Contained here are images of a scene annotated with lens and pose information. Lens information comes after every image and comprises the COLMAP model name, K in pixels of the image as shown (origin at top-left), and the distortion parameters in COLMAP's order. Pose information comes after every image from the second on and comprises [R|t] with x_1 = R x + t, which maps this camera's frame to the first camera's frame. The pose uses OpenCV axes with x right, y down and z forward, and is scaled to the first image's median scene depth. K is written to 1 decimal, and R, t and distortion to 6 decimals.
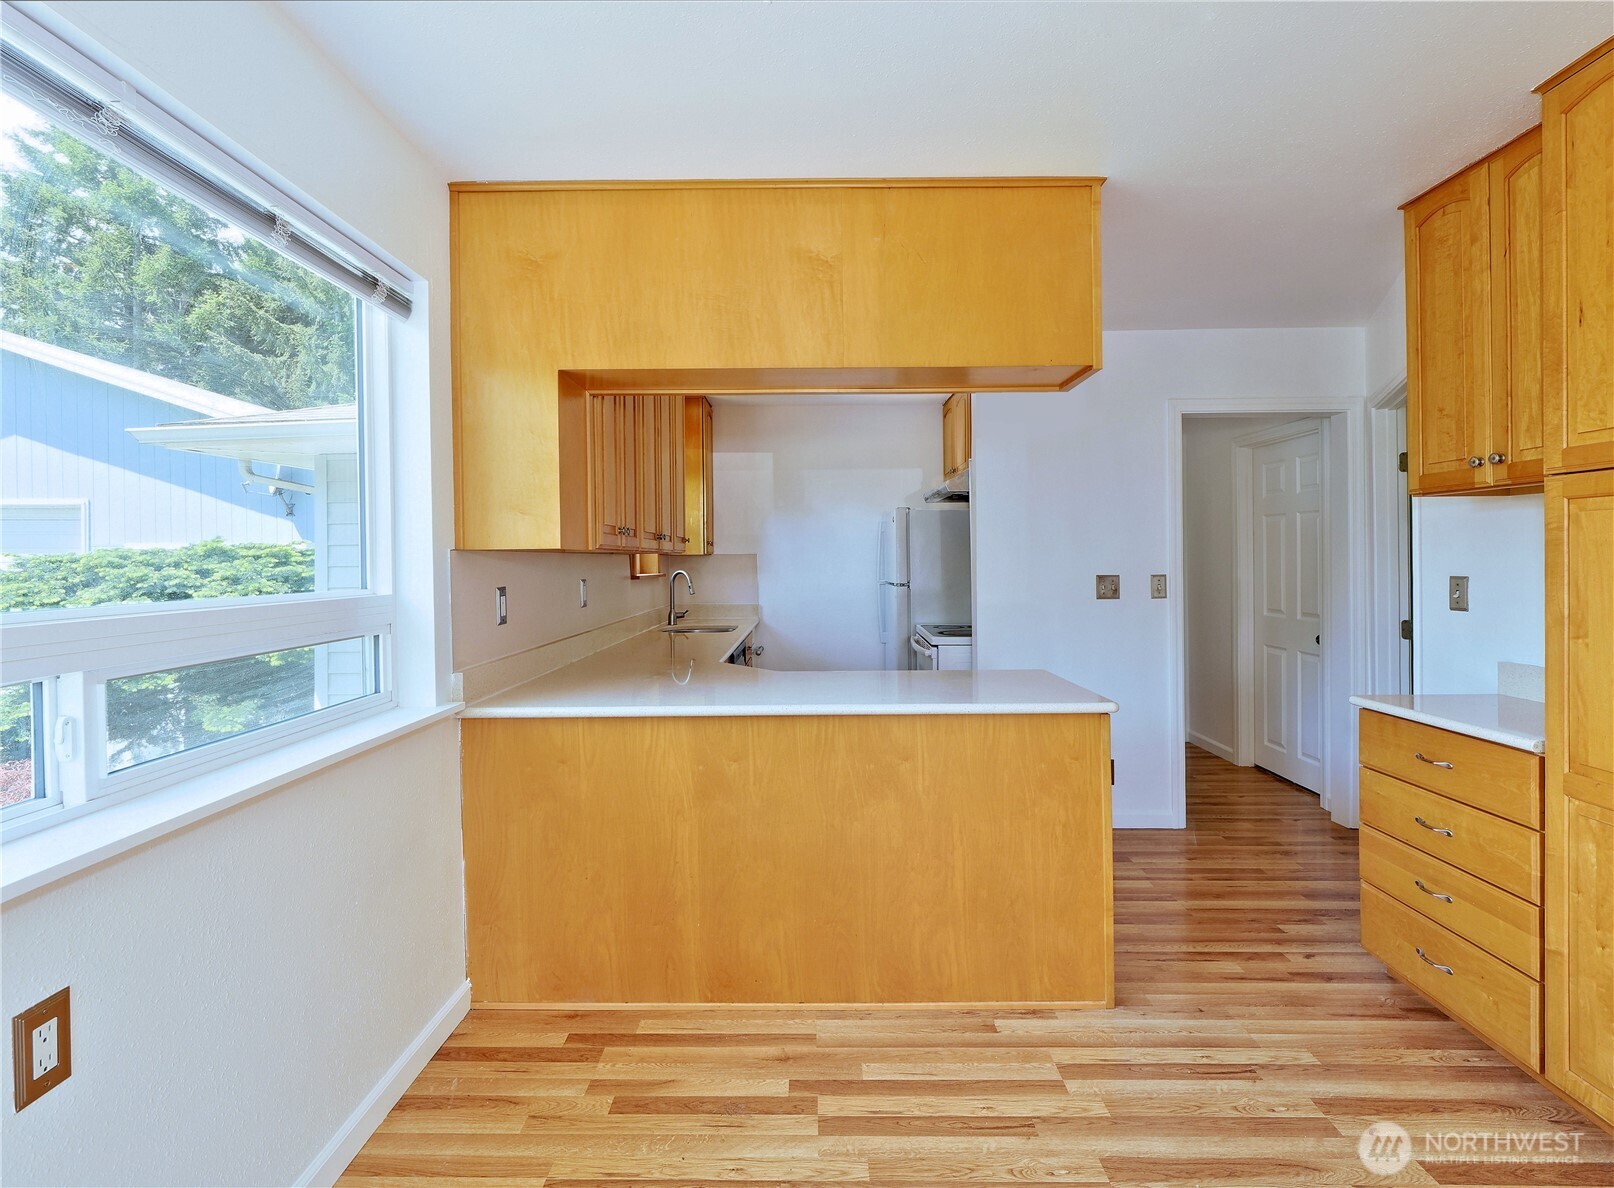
lens RADIAL K [[764.9, 0, 791.5], [0, 764.9, 560.1], [0, 0, 1]] dist [0.008798, -0.002483]
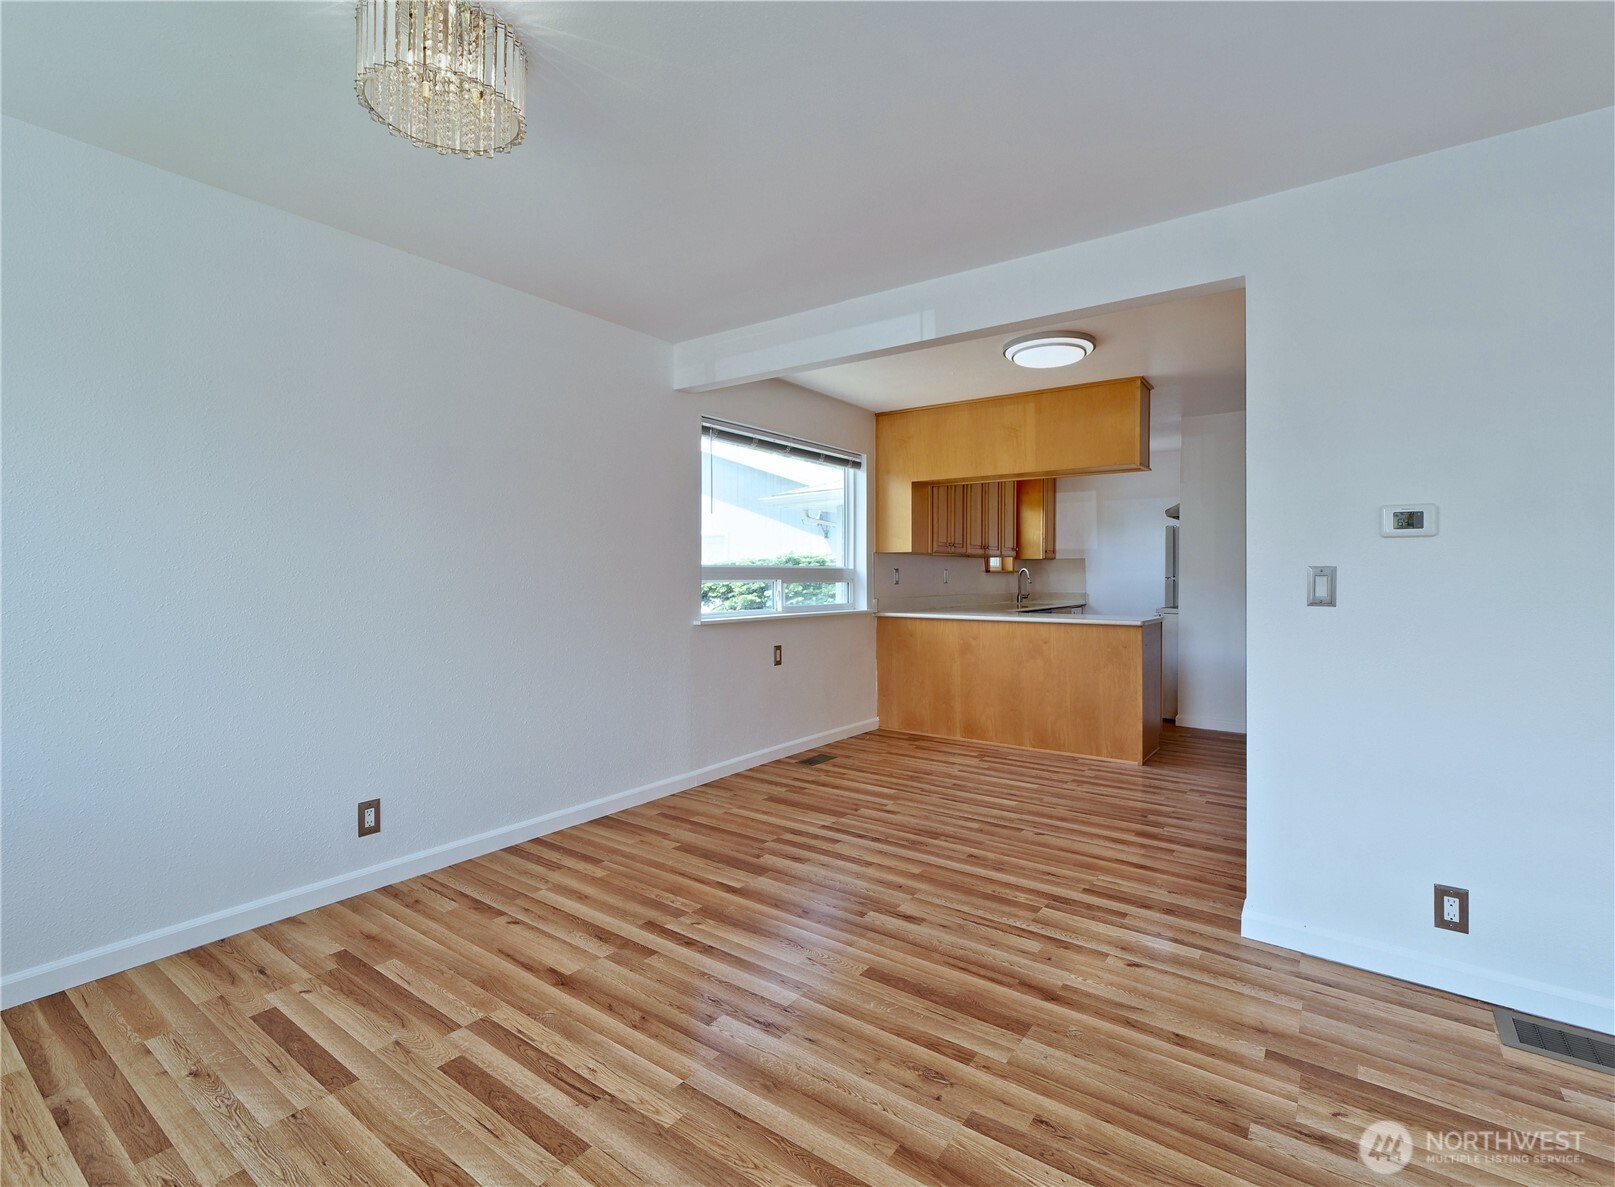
lens RADIAL K [[765.4, 0, 810.2], [0, 765.4, 586.4], [0, 0, 1]] dist [0.008798, -0.002483]
pose [[0.823928, 0.018298, -0.566399, 0.861322], [-0.009704, 0.999788, 0.018182, 0.056237], [0.566611, -0.009485, 0.823931, -1.281079]]
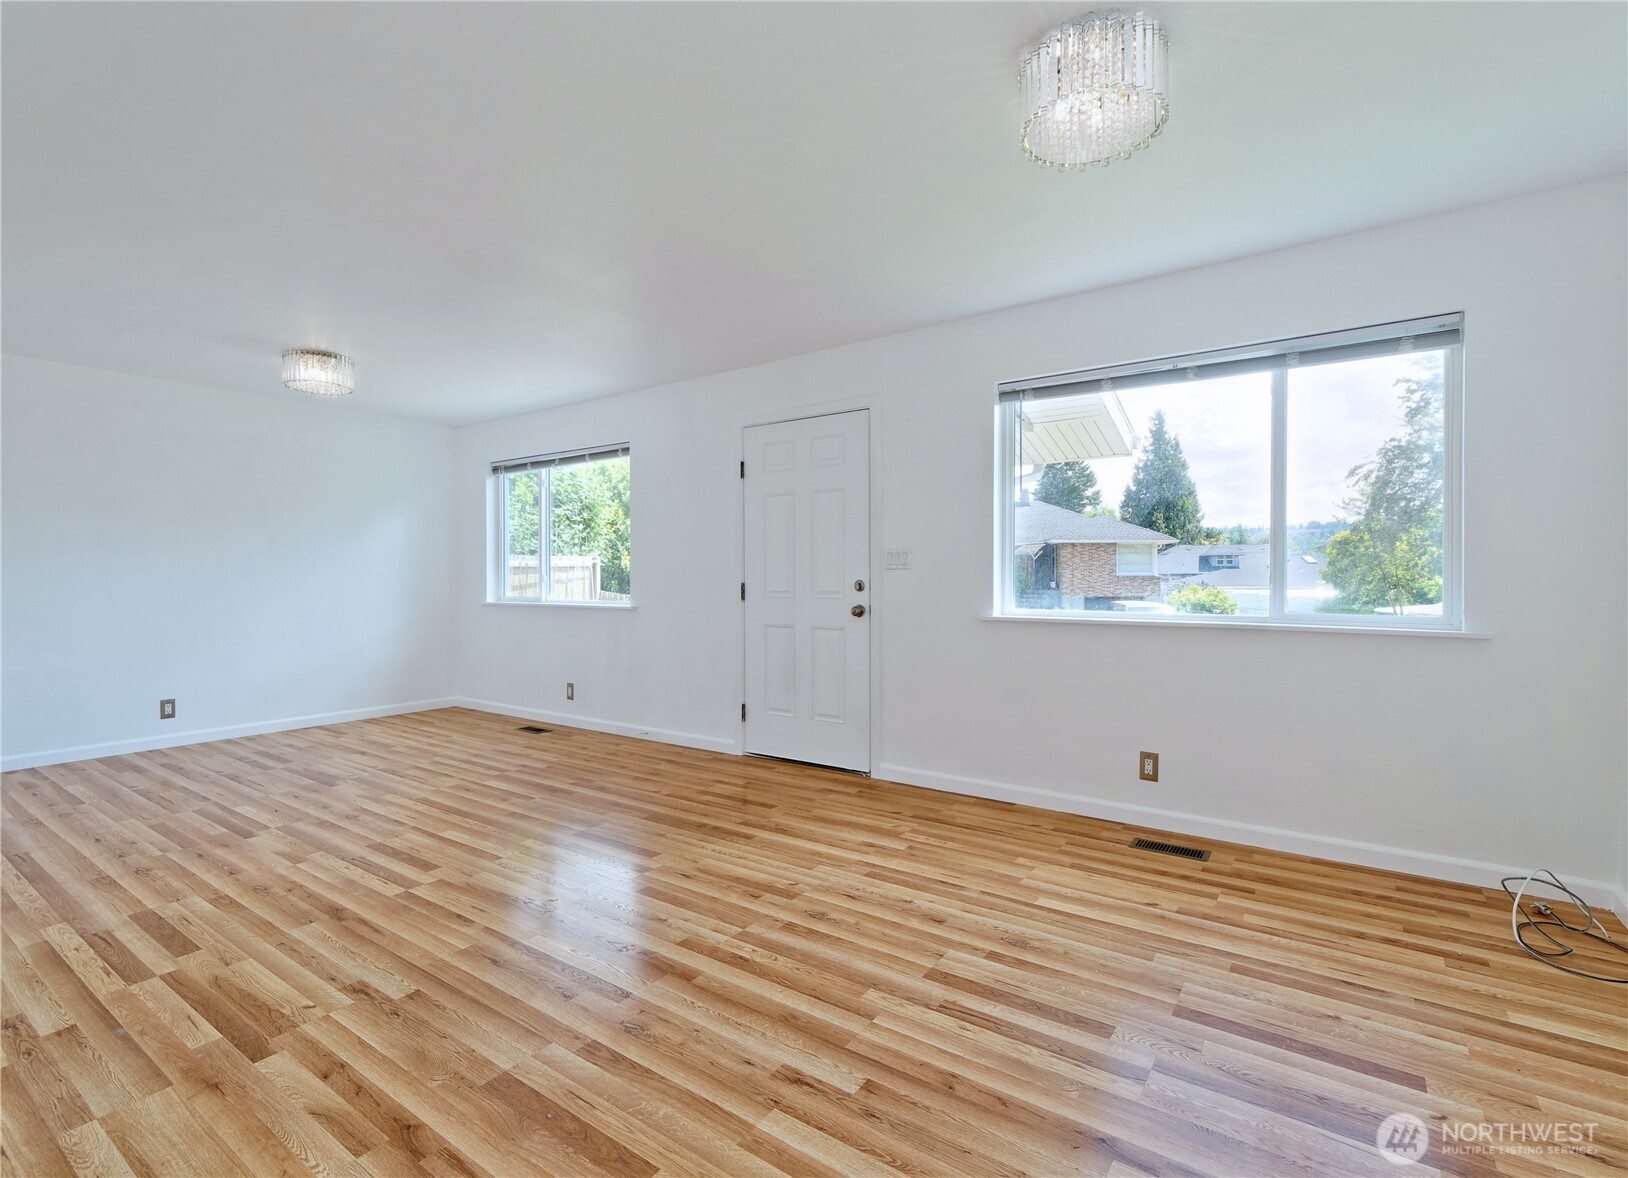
lens RADIAL K [[751.0, 0, 822.0], [0, 751.0, 591.5], [0, 0, 1]] dist [-0.001937, -0.001243]
pose [[-0.834823, 0.000835, 0.550517, -0.138622], [0.014563, 0.999682, 0.020567, 0.091728], [-0.550325, 0.025187, -0.834570, 0.060051]]
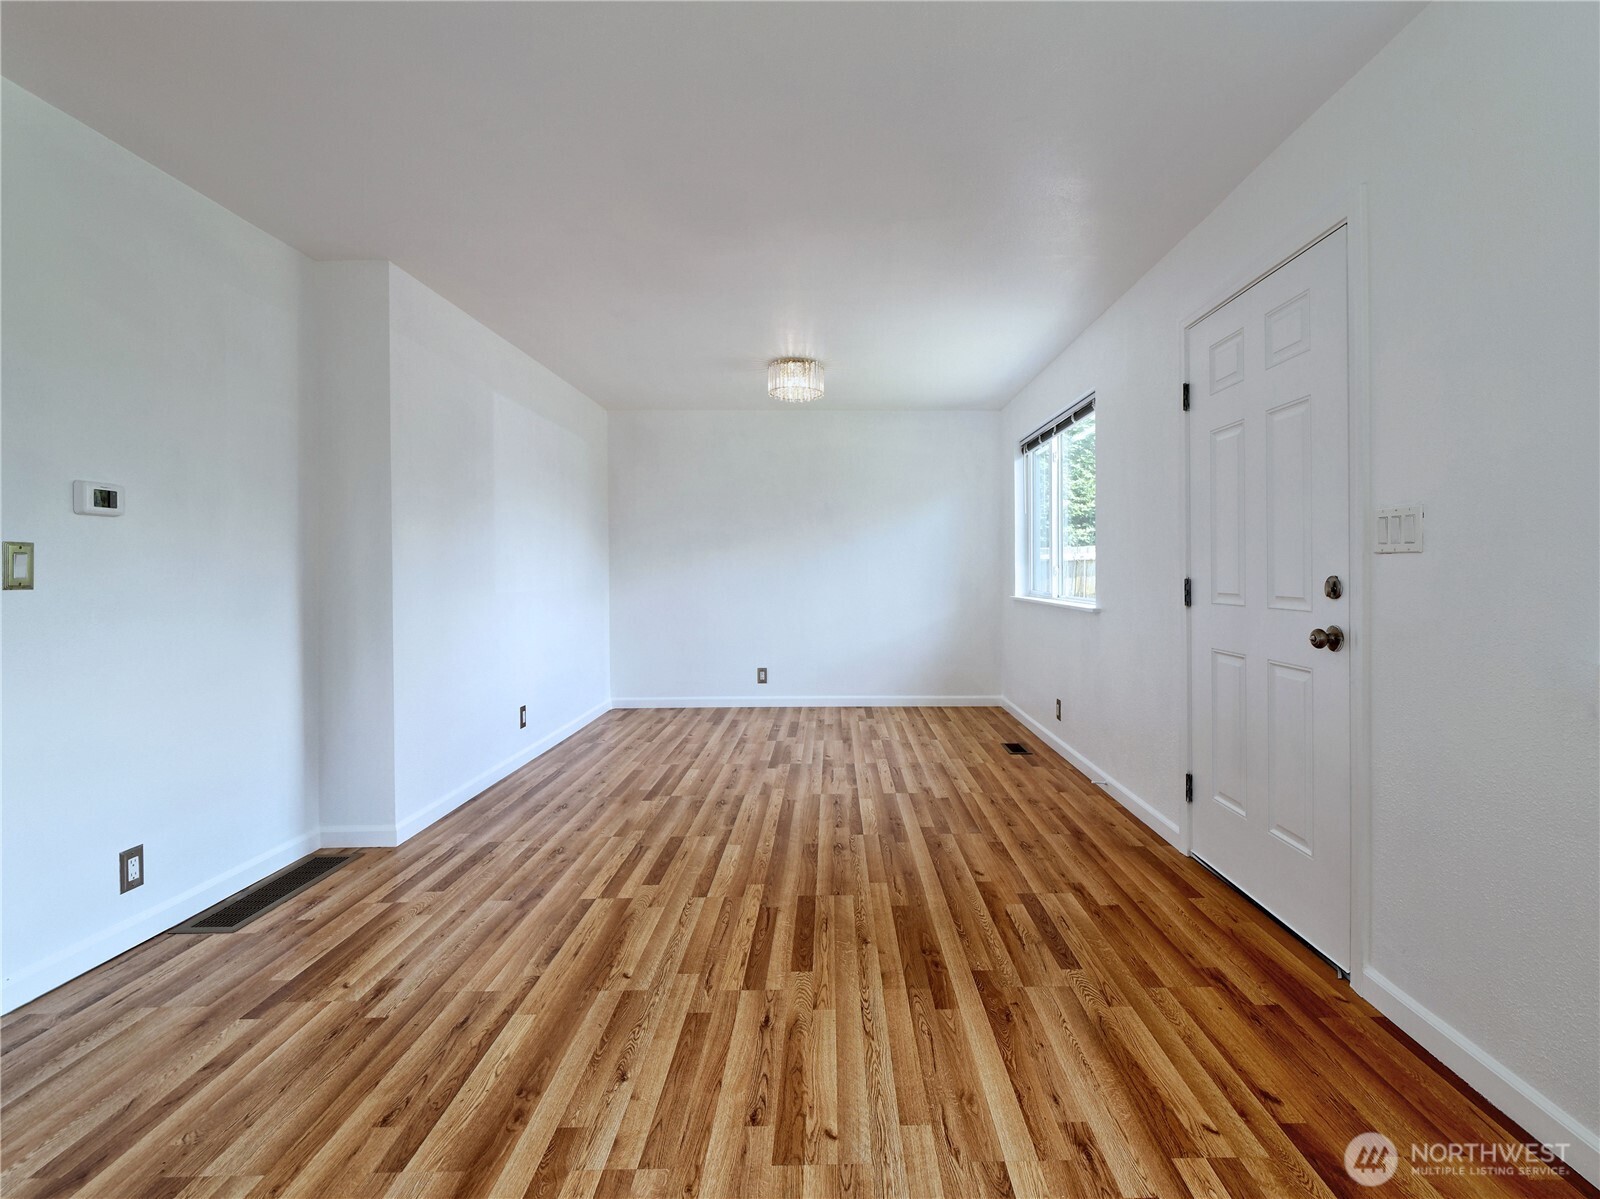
lens RADIAL K [[760.2, 0, 833.8], [0, 760.2, 575.3], [0, 0, 1]] dist [0.006303, -0.001626]
pose [[-0.032467, 0.002937, 0.999469, -0.106207], [0.013089, 0.999911, -0.002513, 0.095652], [-0.999387, 0.013000, -0.032502, -0.927607]]
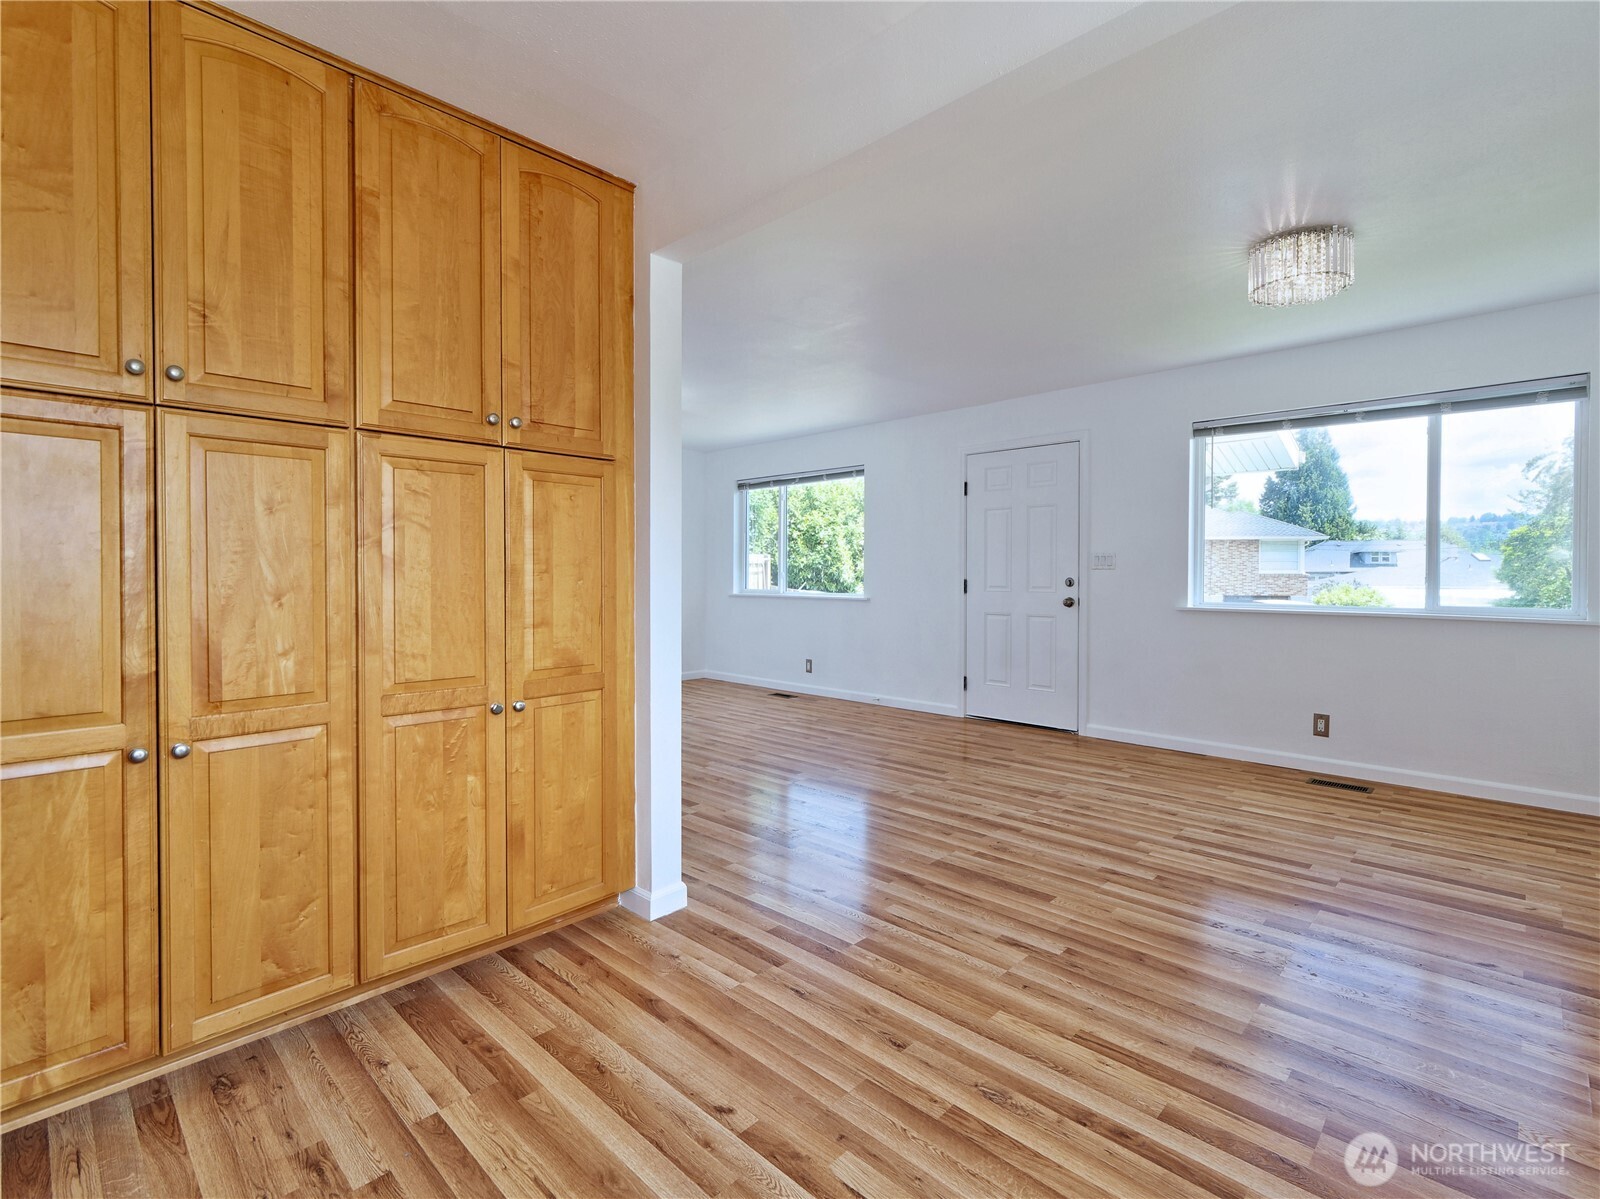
lens RADIAL K [[760.2, 0, 832.7], [0, 760.2, 583.9], [0, 0, 1]] dist [0.006303, -0.001626]
pose [[-0.755995, -0.003837, 0.654566, -0.190742], [0.008132, 0.999851, 0.015253, 0.078035], [-0.654527, 0.016854, -0.755851, 0.762637]]
